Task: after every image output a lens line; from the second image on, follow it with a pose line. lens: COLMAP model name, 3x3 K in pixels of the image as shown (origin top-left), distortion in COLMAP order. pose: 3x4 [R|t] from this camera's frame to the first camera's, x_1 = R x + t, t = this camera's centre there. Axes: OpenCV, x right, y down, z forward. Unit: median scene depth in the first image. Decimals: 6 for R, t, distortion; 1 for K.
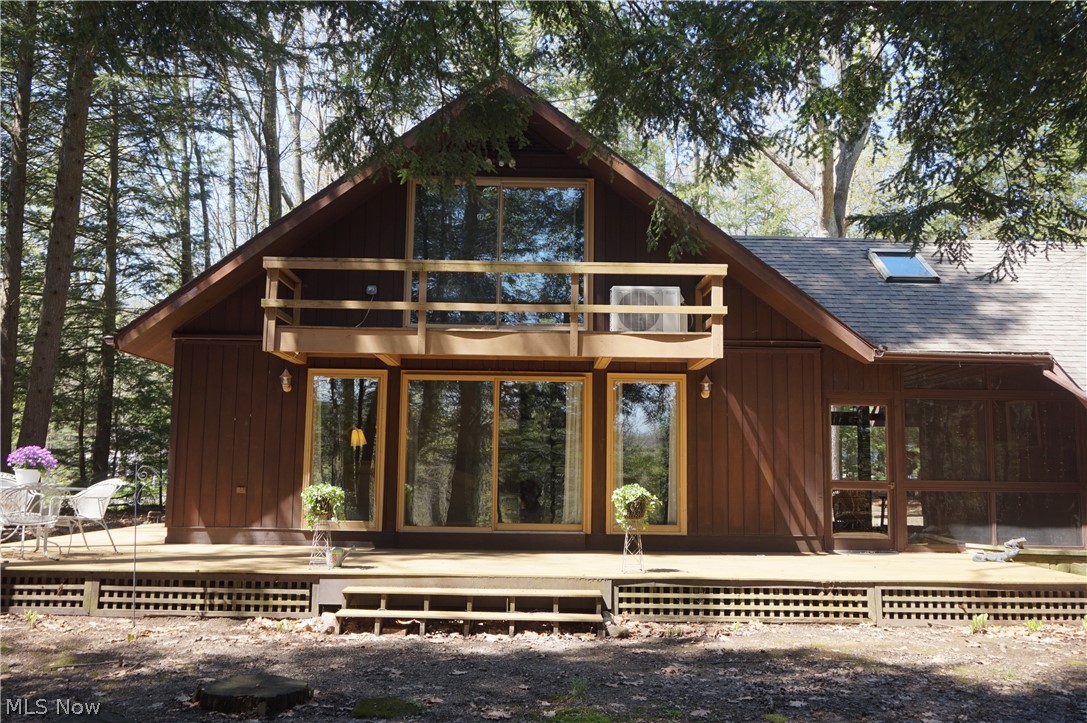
lens RADIAL K [[924.1, 0, 543.5], [0, 924.1, 393.4], [0, 0, 1]] dist [0.005118, 0.002372]
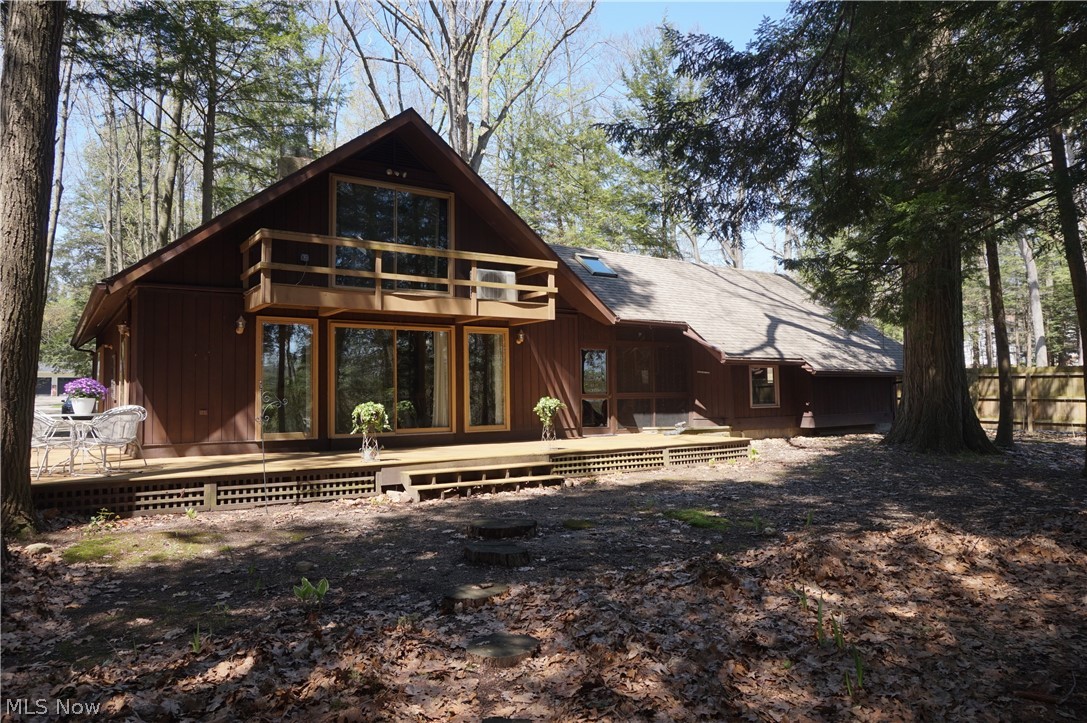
lens RADIAL K [[716.6, 0, 543.5], [0, 716.6, 361.5], [0, 0, 1]] dist [-0.005481, -0.000603]
pose [[0.836204, 0.001640, 0.548416, -0.635439], [-0.023024, 0.999219, 0.032118, -0.005591], [-0.547935, -0.039484, 0.835589, -0.057286]]
